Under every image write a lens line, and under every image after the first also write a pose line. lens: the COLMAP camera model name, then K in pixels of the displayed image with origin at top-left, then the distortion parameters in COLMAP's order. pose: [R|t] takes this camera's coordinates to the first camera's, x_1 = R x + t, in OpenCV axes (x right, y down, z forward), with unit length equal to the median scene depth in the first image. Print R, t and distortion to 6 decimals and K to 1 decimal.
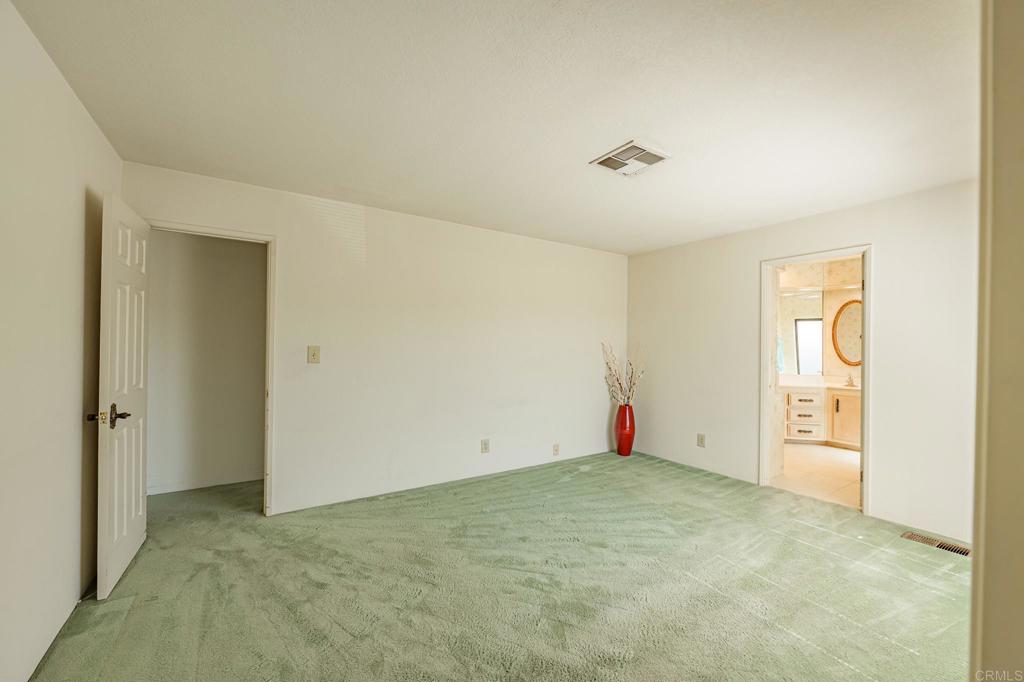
lens RADIAL K [[407.8, 0, 510.1], [0, 407.8, 343.8], [0, 0, 1]] dist [0.000123, -0.000106]
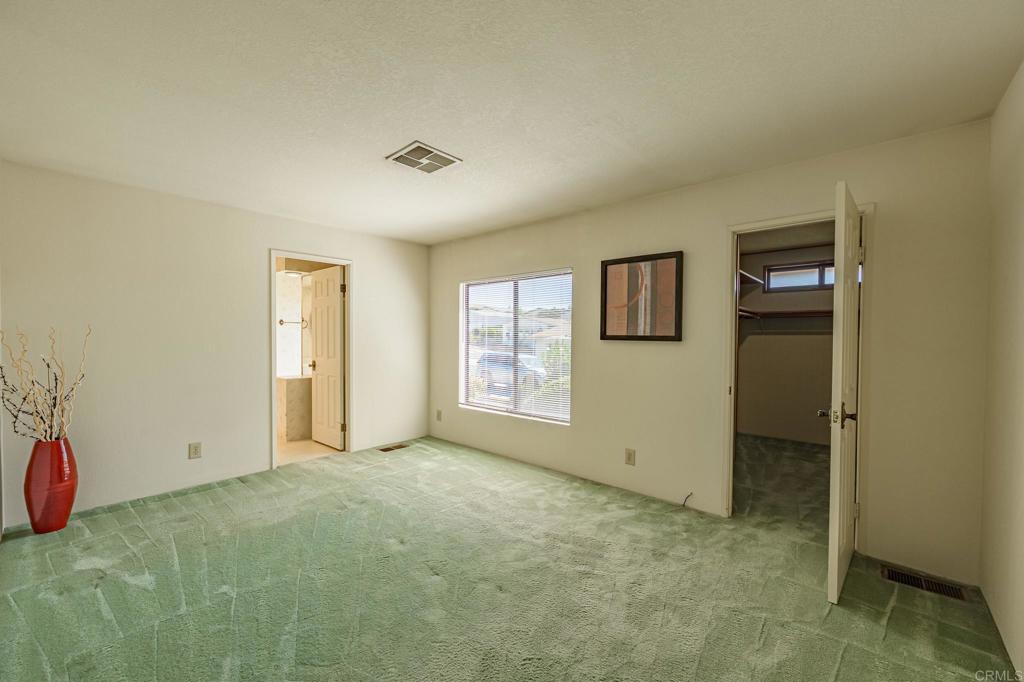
lens RADIAL K [[407.8, 0, 510.1], [0, 407.8, 343.8], [0, 0, 1]] dist [0.000123, -0.000106]
pose [[-0.268309, -0.027544, 0.962939, -0.508833], [-0.014442, 0.999594, 0.024568, -0.002867], [-0.963225, -0.007315, -0.268598, 0.676676]]
